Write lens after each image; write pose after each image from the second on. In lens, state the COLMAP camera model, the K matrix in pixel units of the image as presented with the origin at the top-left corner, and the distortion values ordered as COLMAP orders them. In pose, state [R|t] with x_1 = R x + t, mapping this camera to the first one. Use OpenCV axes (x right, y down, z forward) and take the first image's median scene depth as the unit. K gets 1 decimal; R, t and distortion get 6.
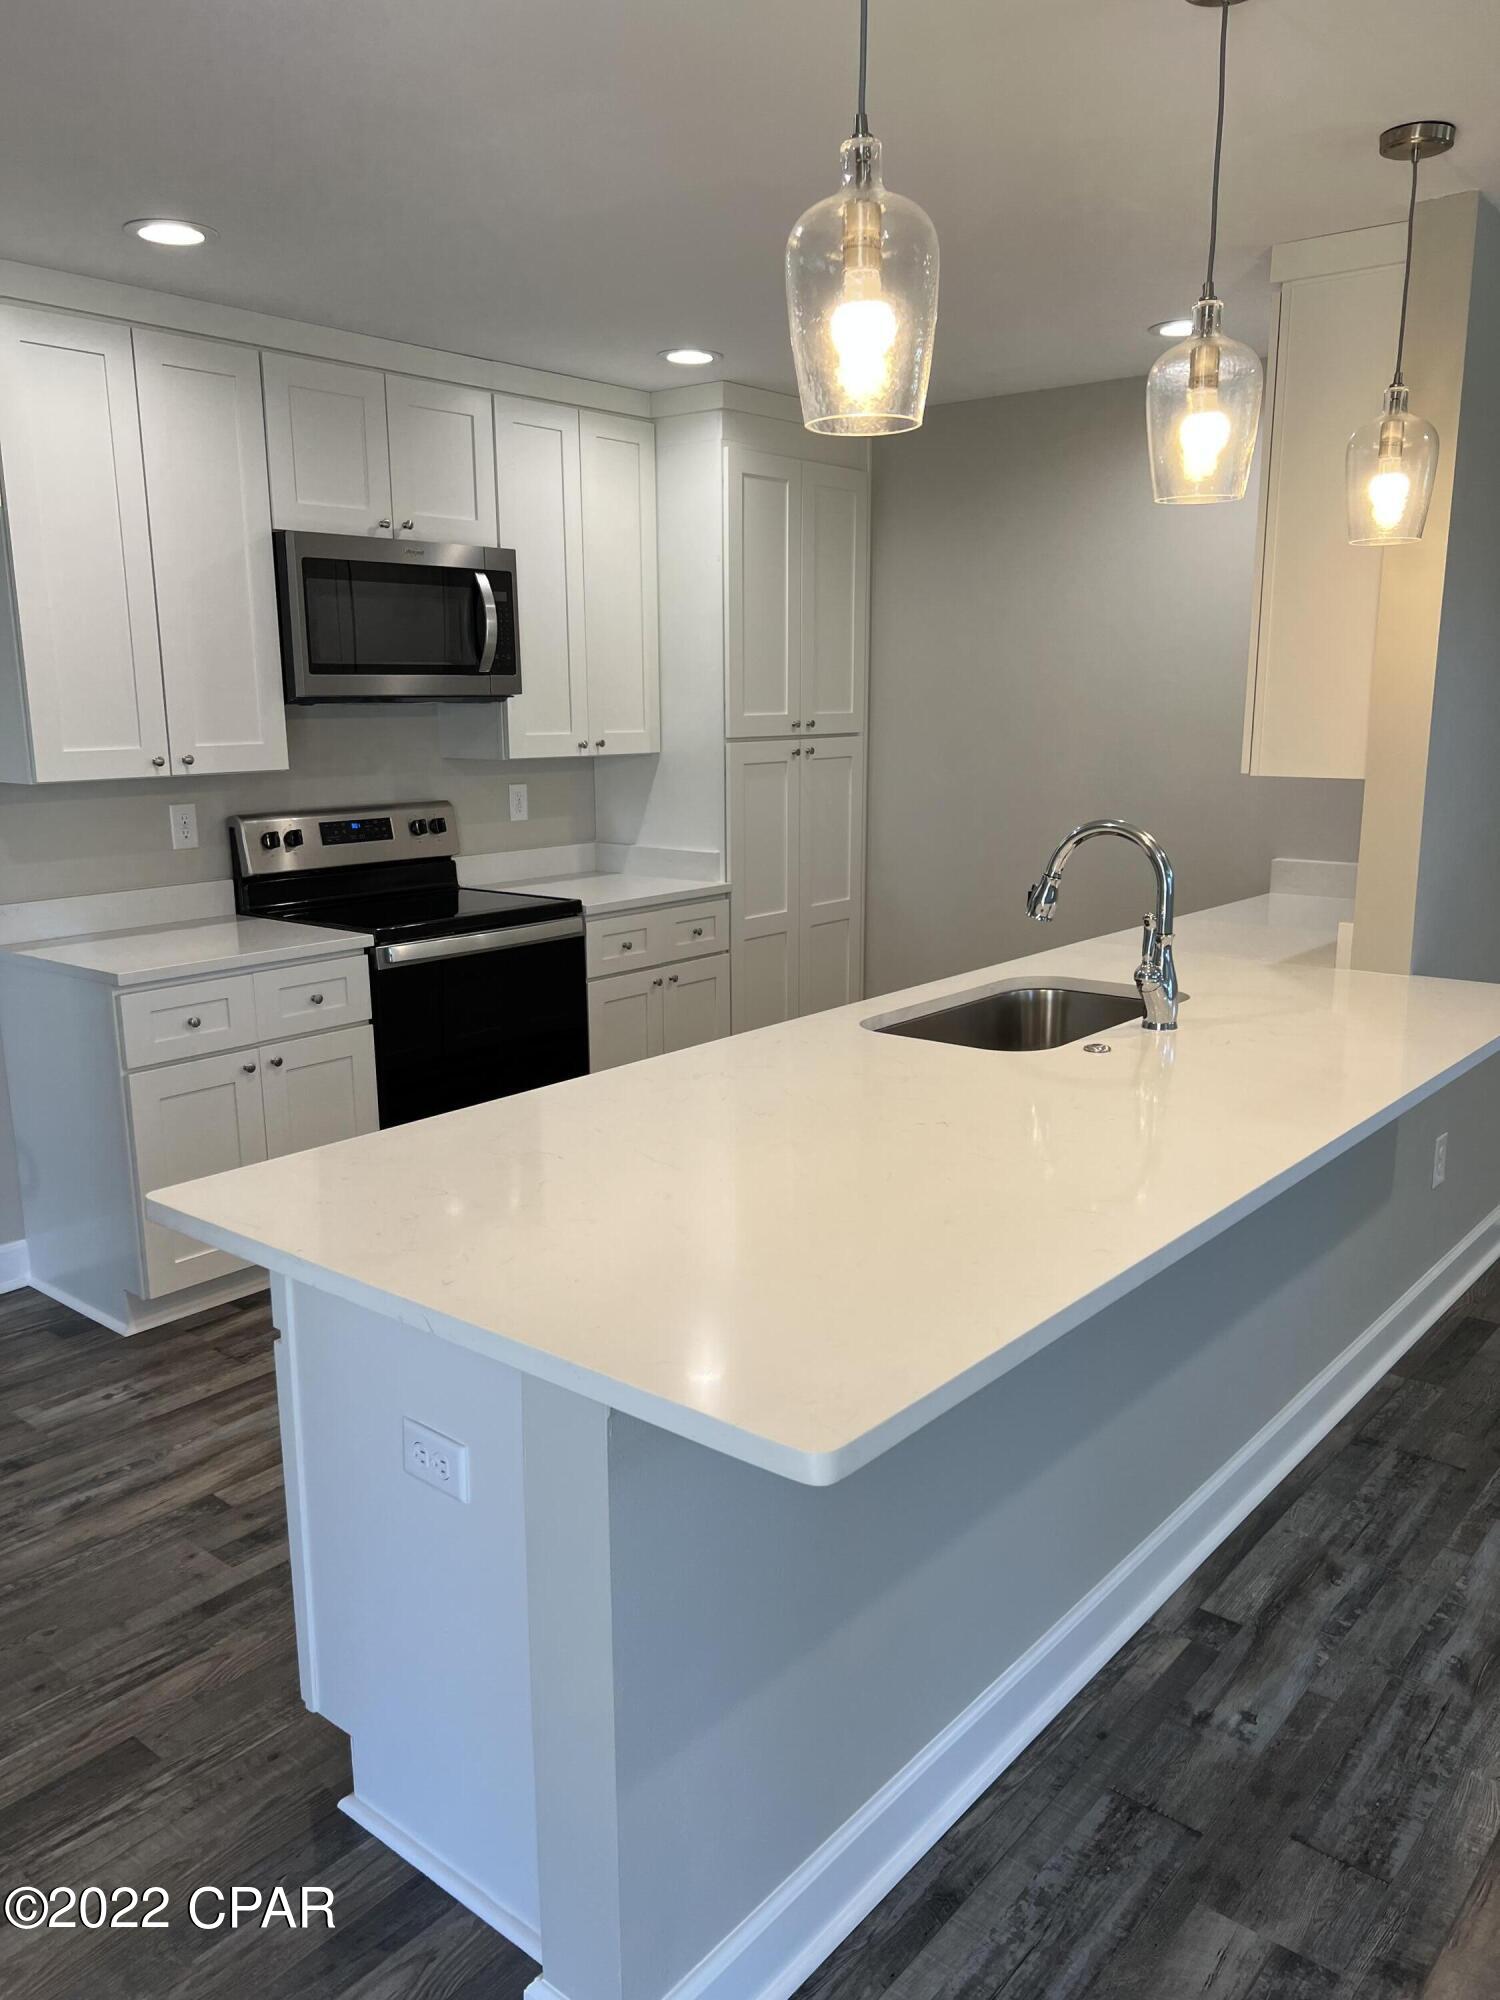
lens RADIAL K [[1501.5, 0, 821.5], [0, 1501.5, 1053.2], [0, 0, 1]] dist [-0.035548, -0.002991]
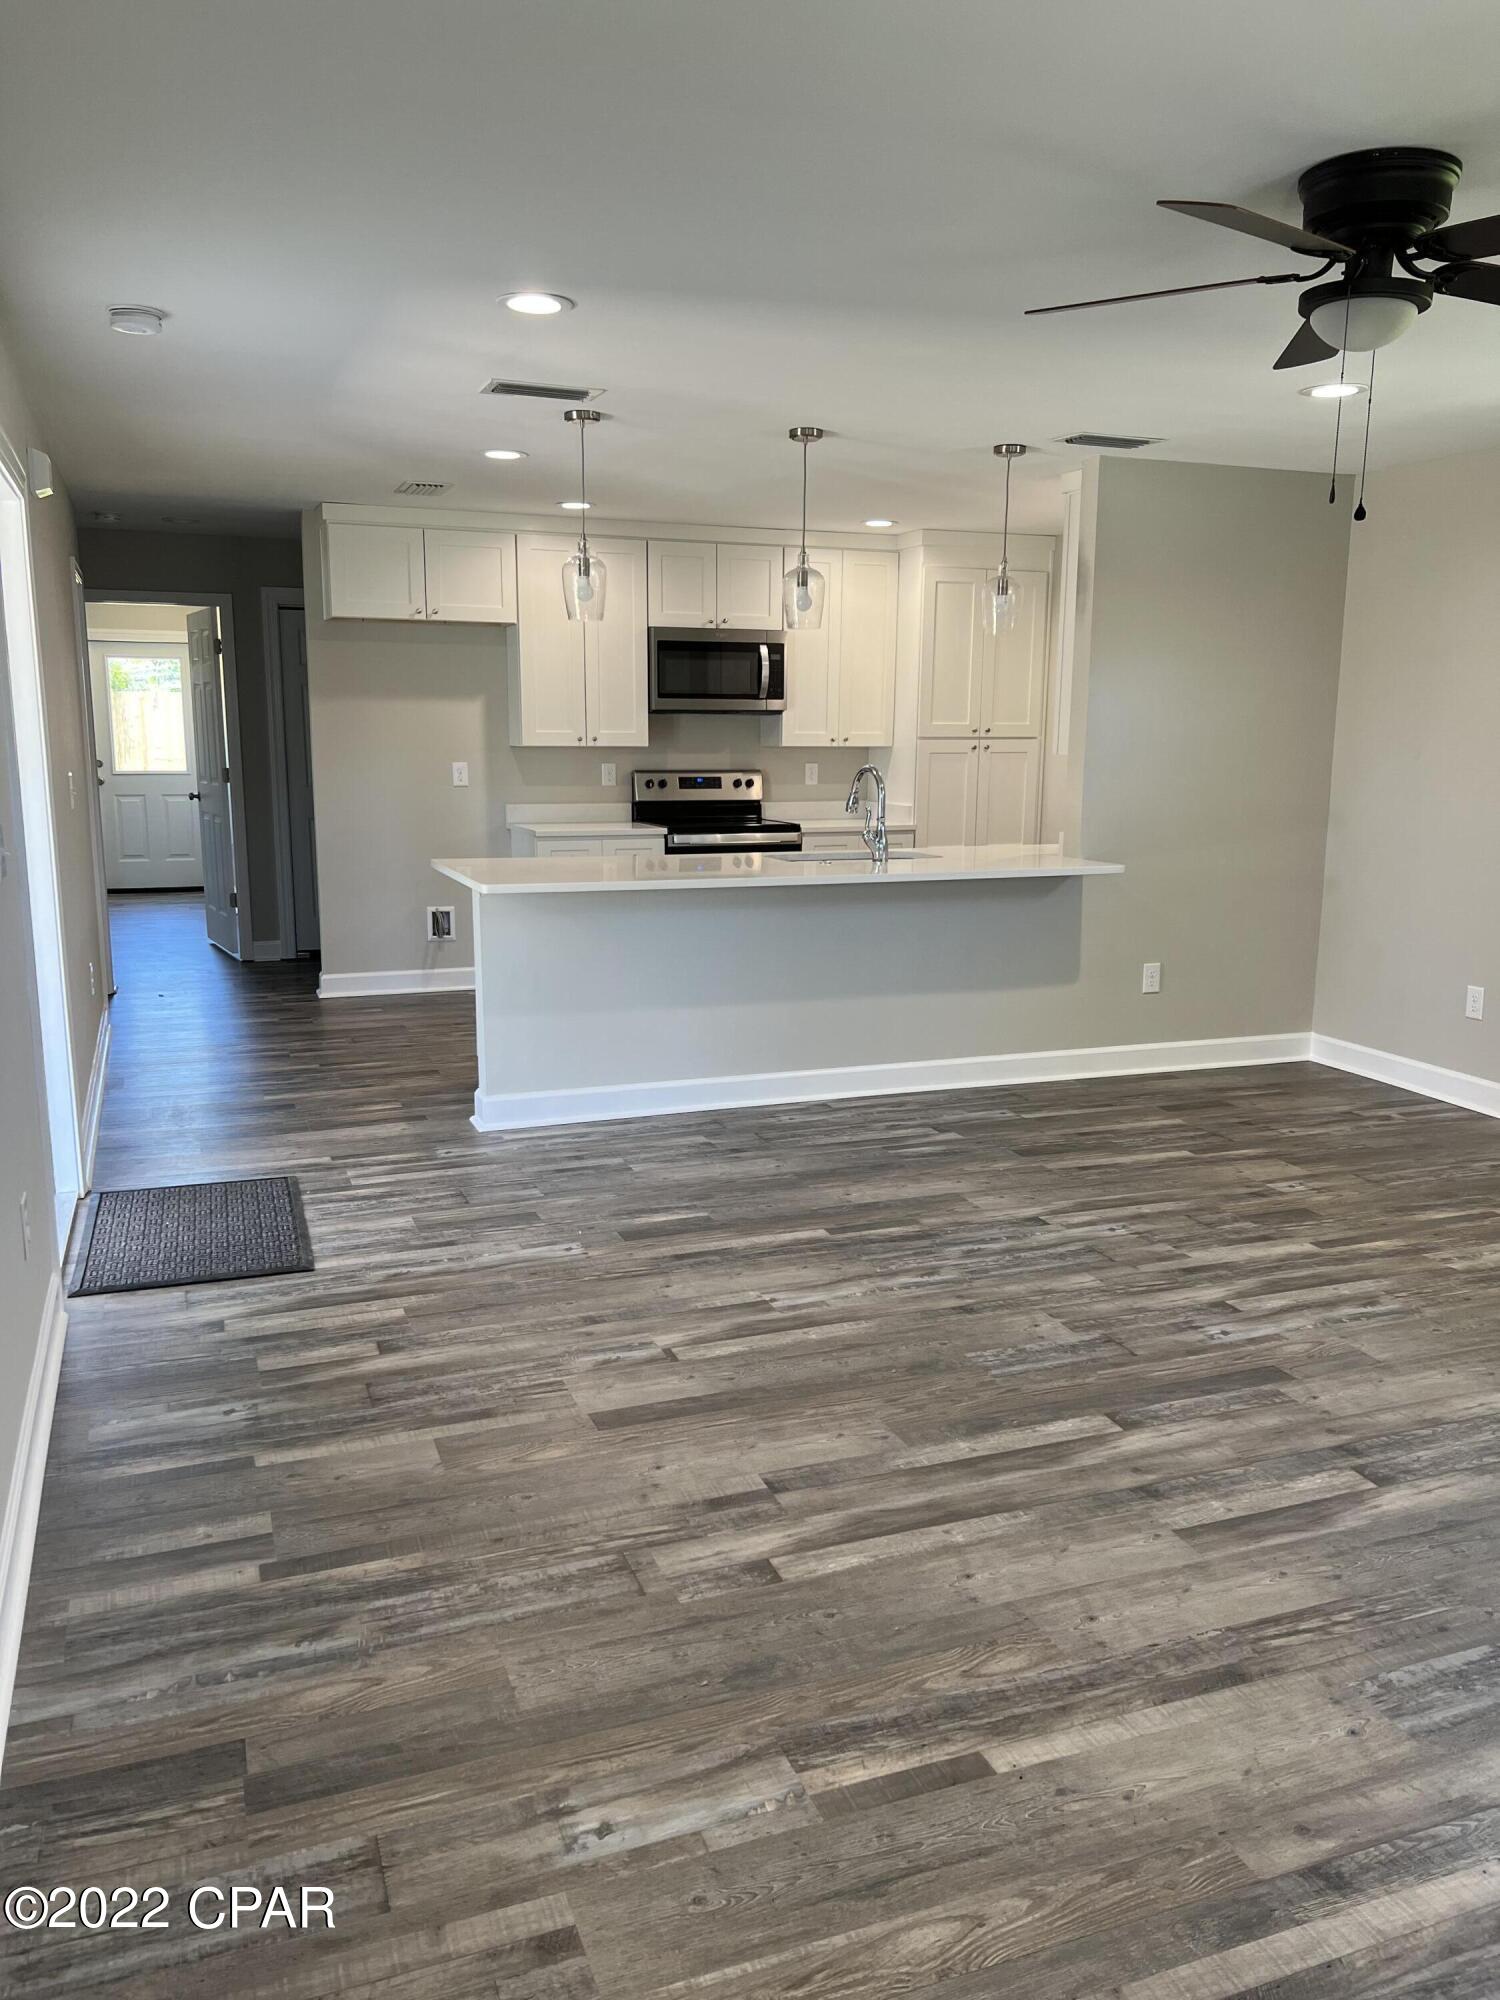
lens RADIAL K [[1506.9, 0, 736.9], [0, 1506.9, 1033.8], [0, 0, 1]] dist [-0.004657, -0.009188]
pose [[0.858568, 0.107165, -0.501376, 0.755780], [-0.124546, 0.992213, -0.001198, 0.170245], [0.497343, 0.063473, 0.865229, -0.625783]]
